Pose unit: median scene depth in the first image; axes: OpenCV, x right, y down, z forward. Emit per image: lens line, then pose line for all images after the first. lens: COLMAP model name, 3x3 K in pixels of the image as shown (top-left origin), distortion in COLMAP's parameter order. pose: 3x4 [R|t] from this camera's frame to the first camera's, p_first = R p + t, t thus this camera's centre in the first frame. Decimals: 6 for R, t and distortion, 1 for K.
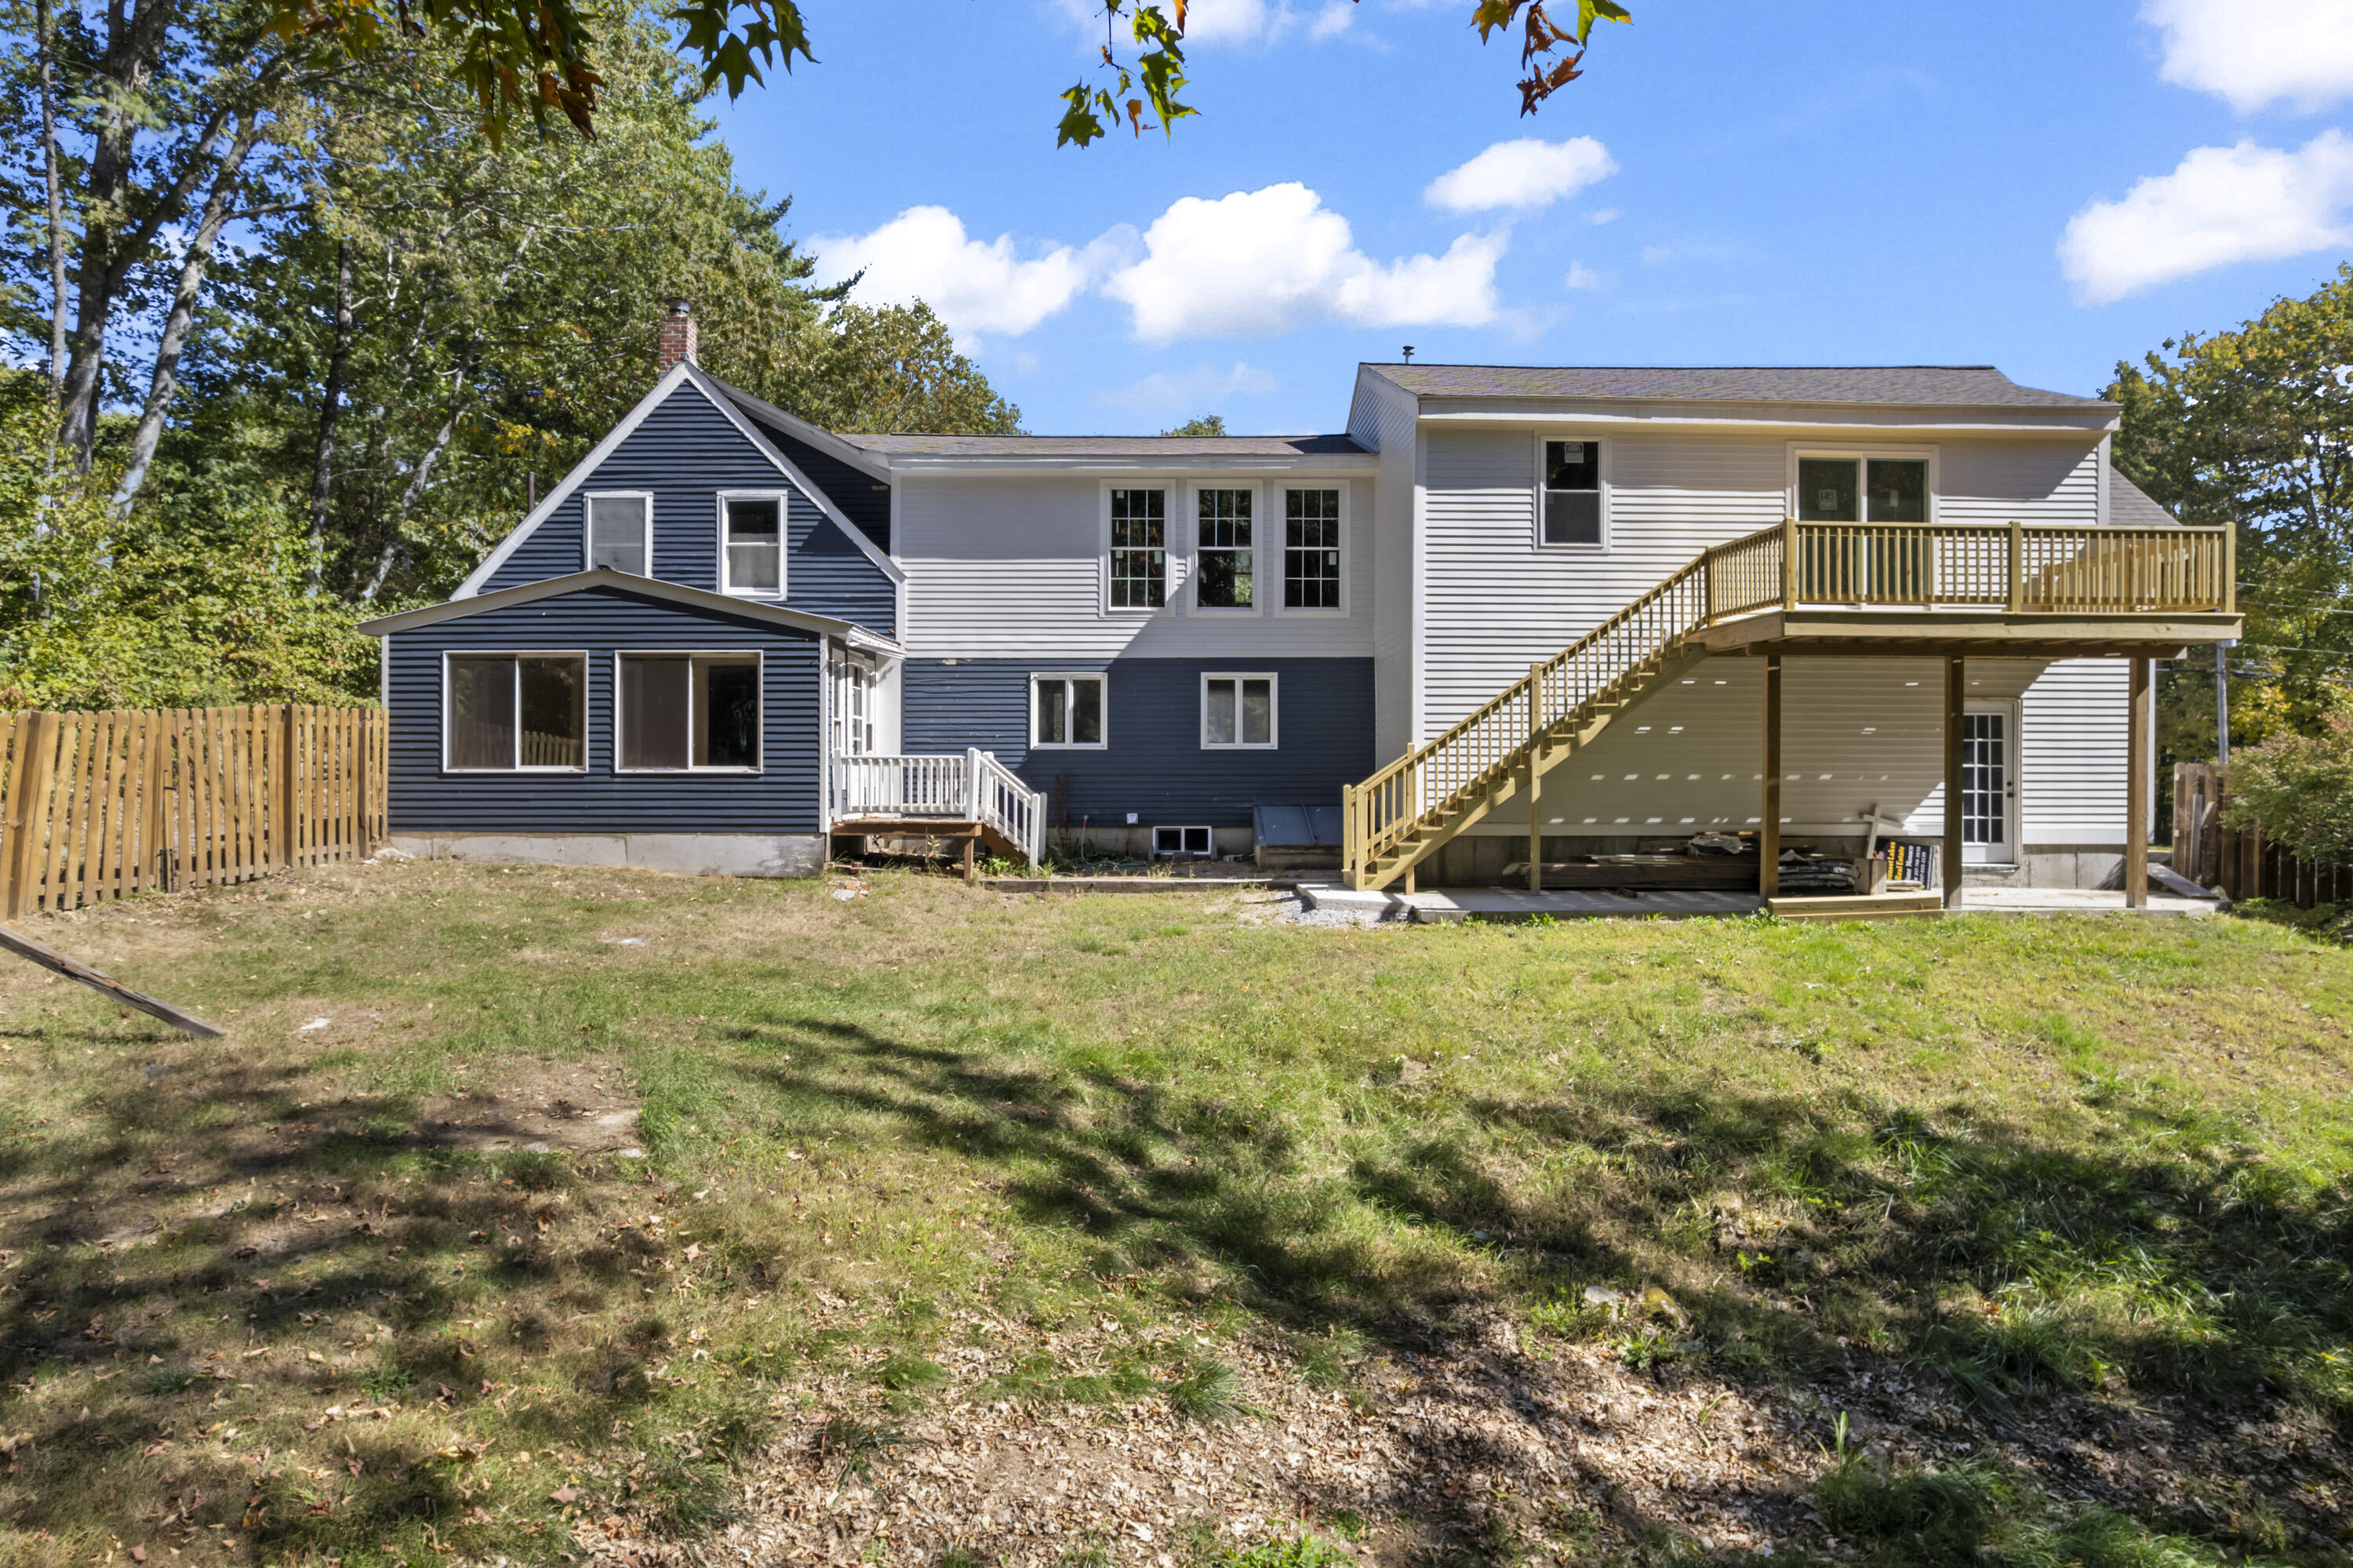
lens RADIAL K [[1513.1, 0, 1187.0], [0, 1513.1, 787.1], [0, 0, 1]] dist [-0.057882, 0.053185]
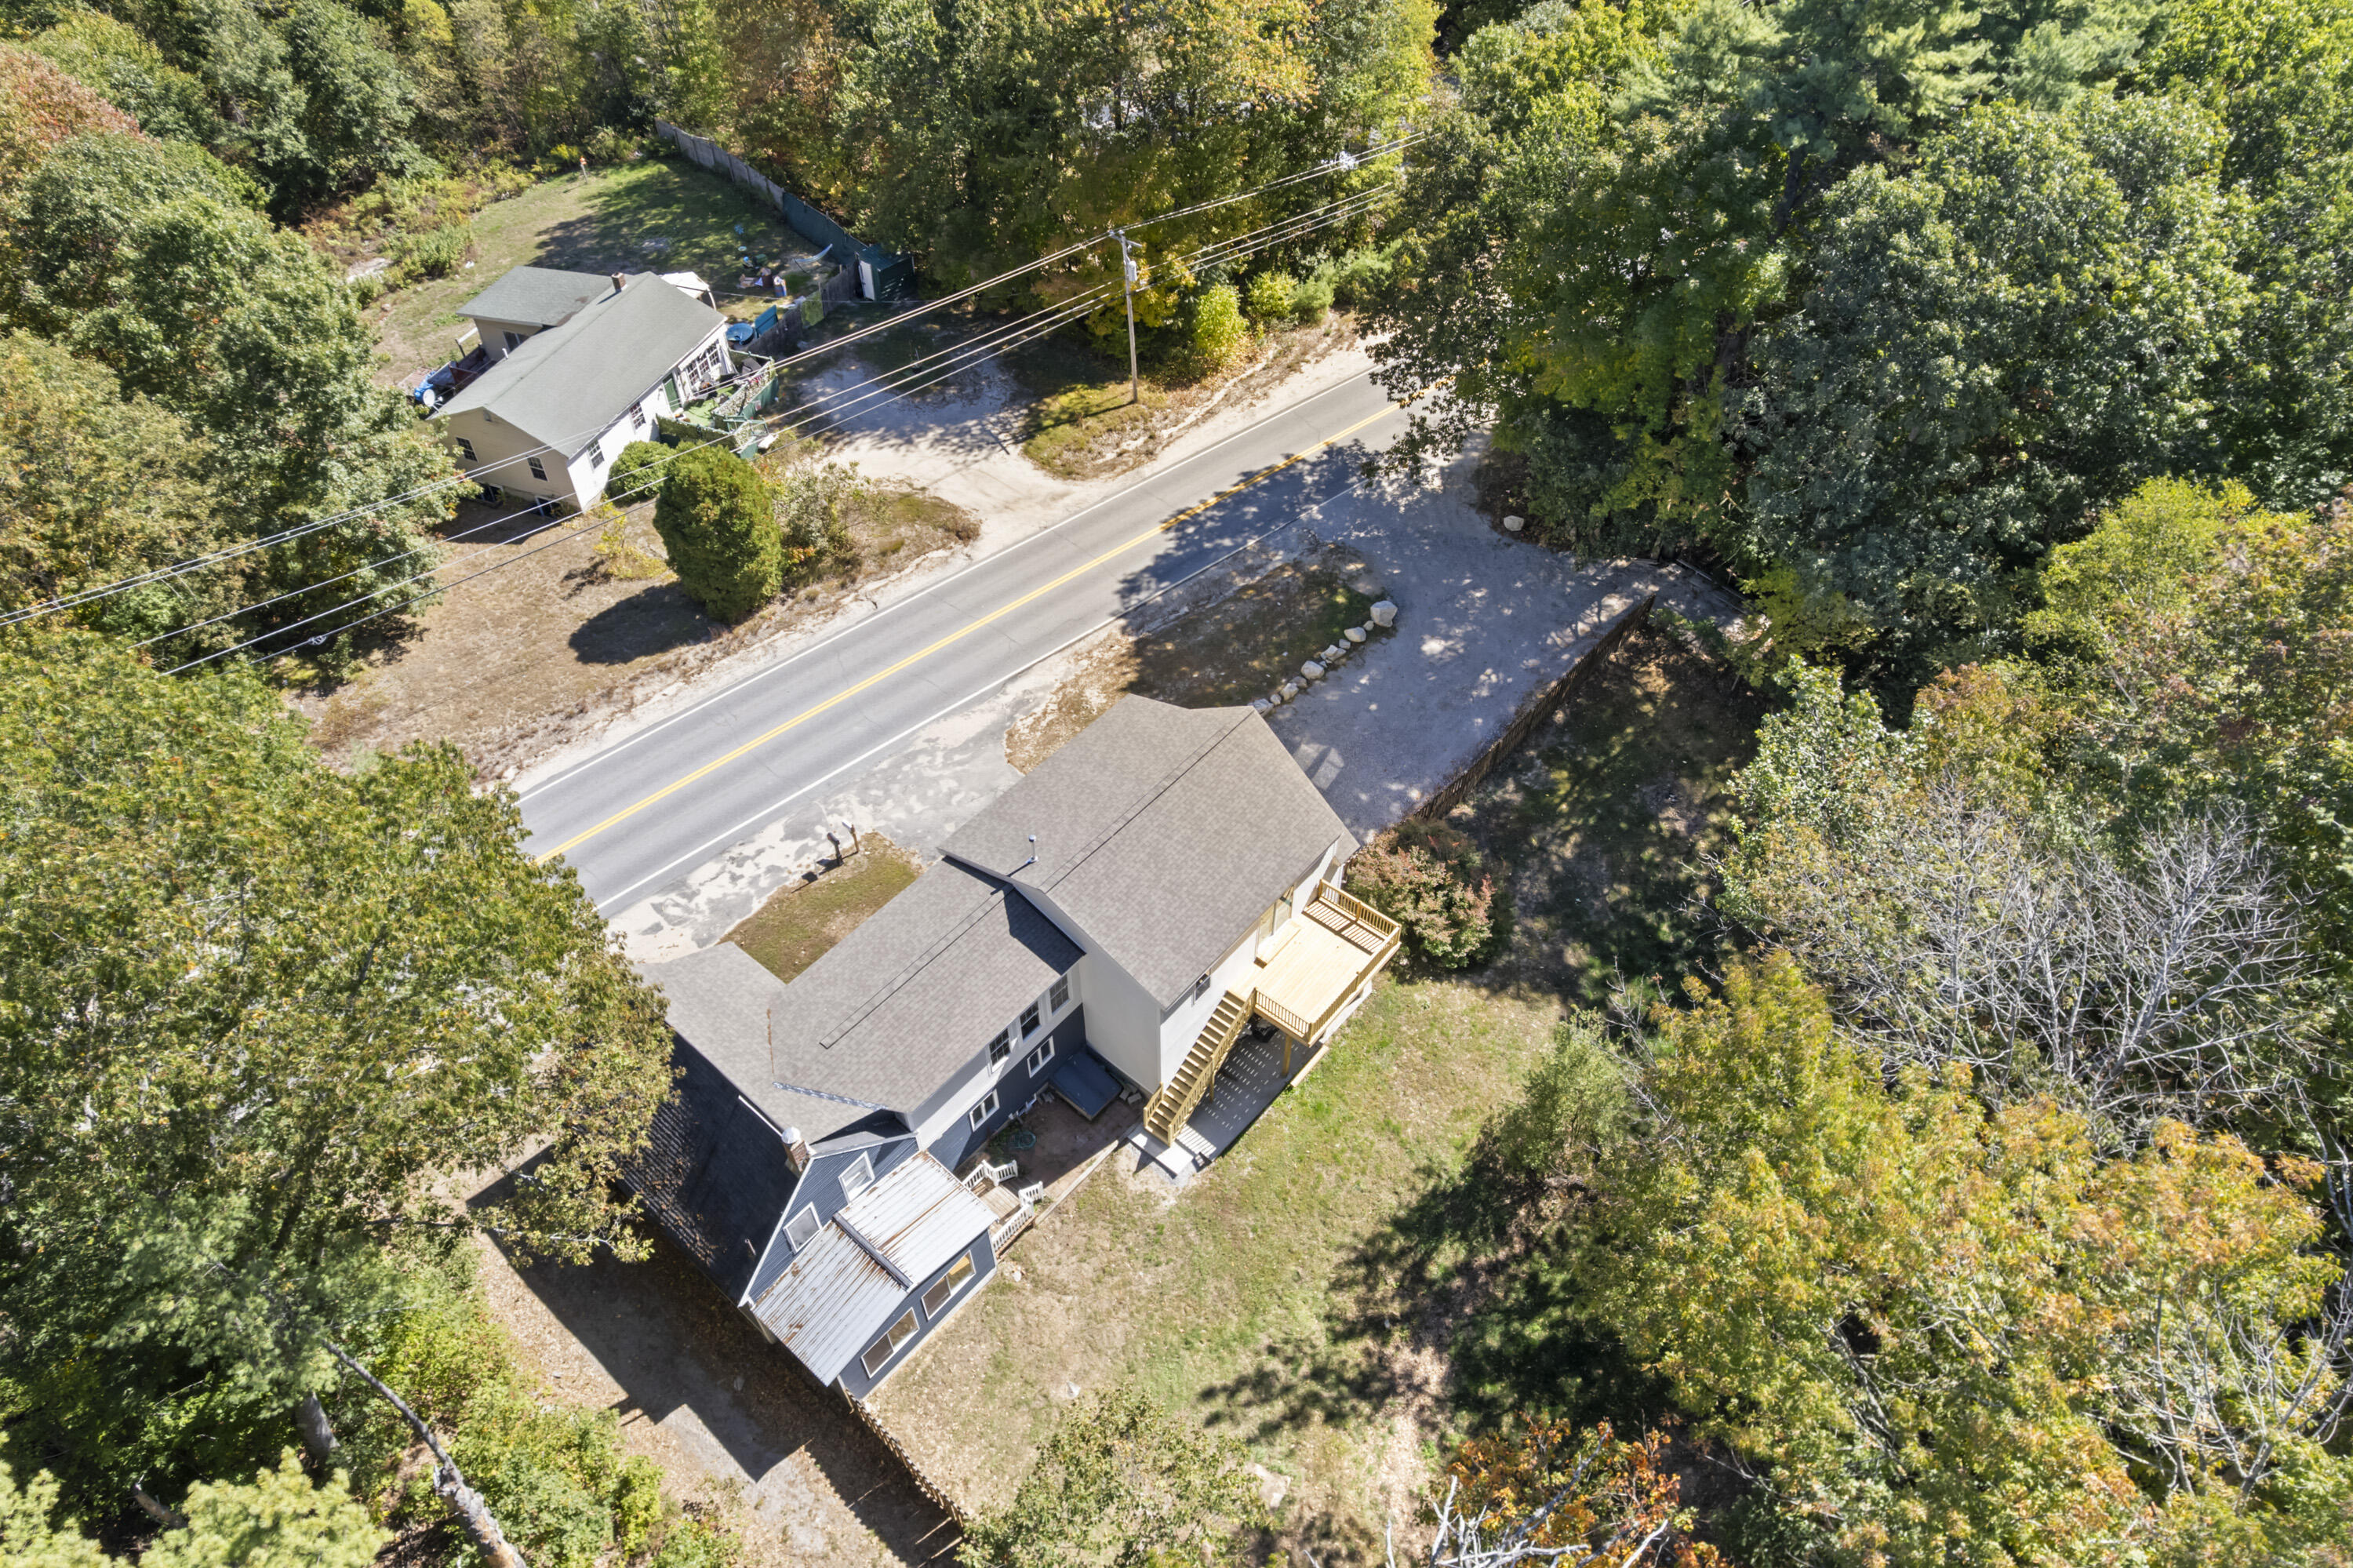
lens RADIAL K [[1490.3, 0, 1176.5], [0, 1490.3, 784.0], [0, 0, 1]] dist [-0.066003, 0.043178]
pose [[0.666393, -0.557978, 0.494551, -0.768406], [0.006967, 0.667923, 0.744198, -2.173374], [-0.745568, -0.492483, 0.448987, 0.113460]]
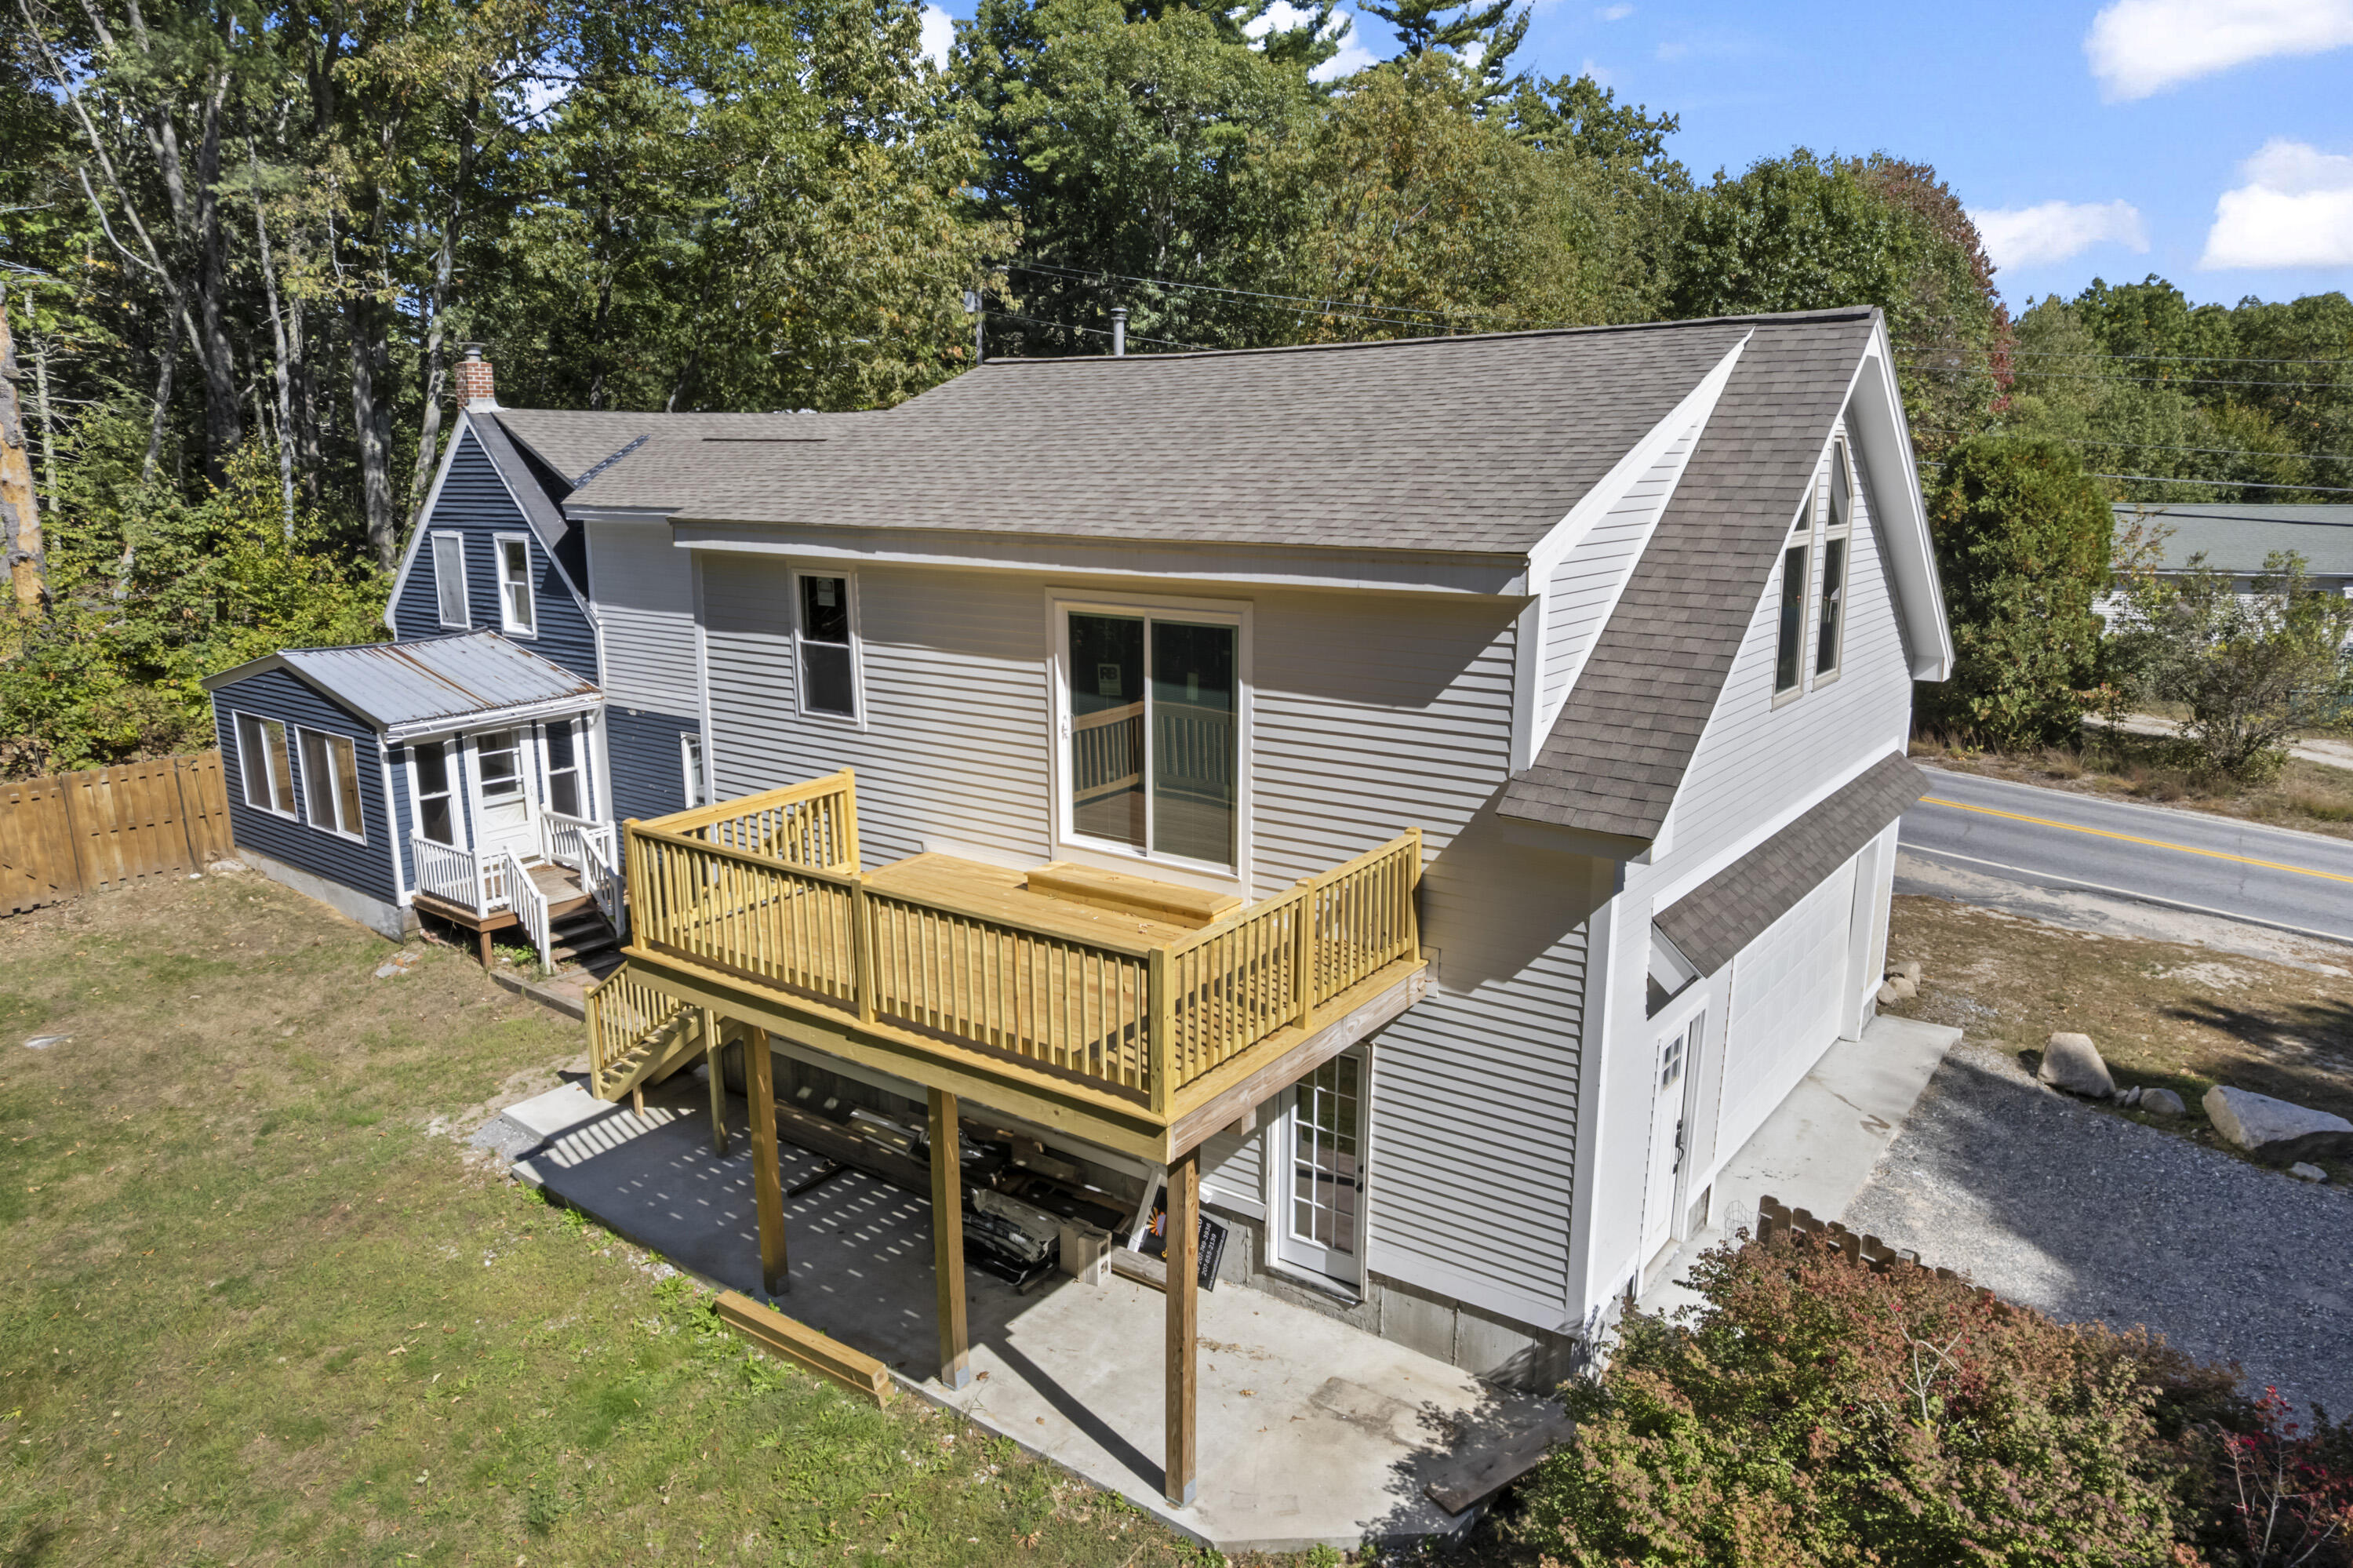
lens RADIAL K [[1522.0, 0, 1178.0], [0, 1522.0, 794.3], [0, 0, 1]] dist [-0.082938, 0.076171]
pose [[0.790434, 0.133308, -0.597865, 0.839518], [-0.001148, 0.976352, 0.216182, -0.282205], [0.612546, -0.170191, 0.771895, 0.510527]]
